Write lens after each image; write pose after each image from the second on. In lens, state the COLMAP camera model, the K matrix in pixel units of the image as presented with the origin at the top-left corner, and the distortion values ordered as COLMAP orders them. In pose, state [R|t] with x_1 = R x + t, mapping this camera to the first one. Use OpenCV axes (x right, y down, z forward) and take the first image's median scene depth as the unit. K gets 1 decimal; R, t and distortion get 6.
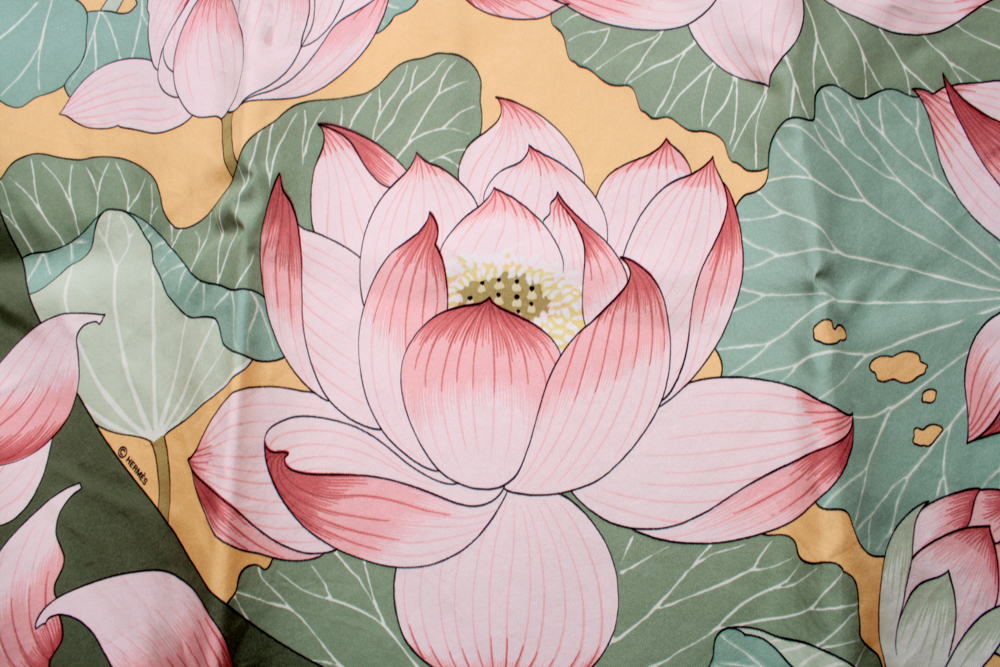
lens RADIAL K [[987.2, 0, 505.4], [0, 987.2, 335.5], [0, 0, 1]] dist [-0.084803, 0.000000]
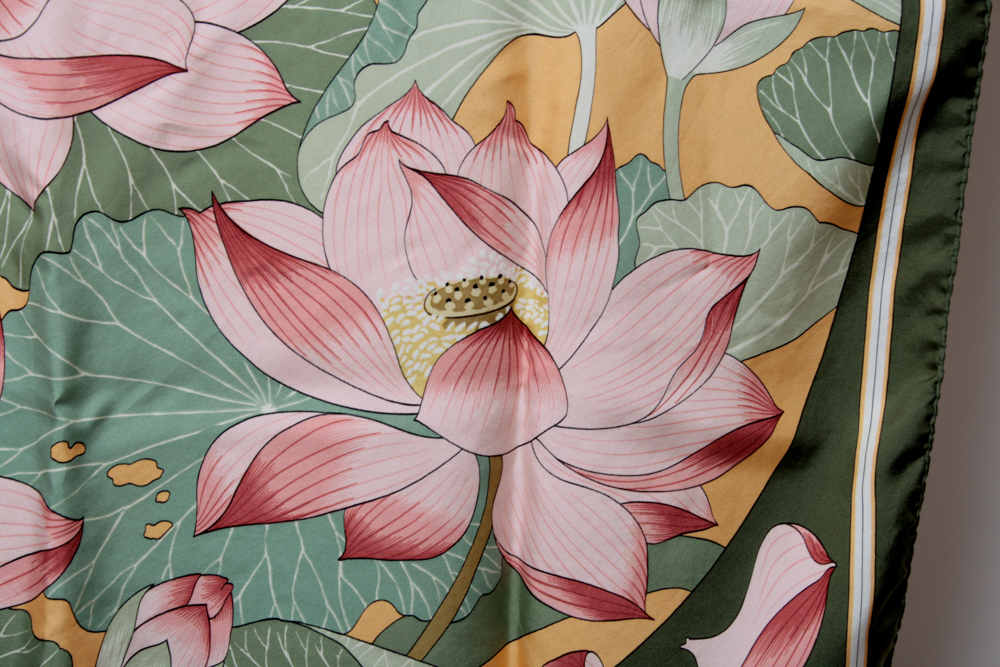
lens RADIAL K [[2462.9, 0, 501.6], [0, 2462.9, 336.8], [0, 0, 1]] dist [0.126290, 0.000000]
pose [[0.997324, 0.016366, 0.071256, 0.607407], [-0.040944, 0.932480, 0.358893, -1.153621], [-0.060572, -0.360850, 0.930655, -1.647273]]
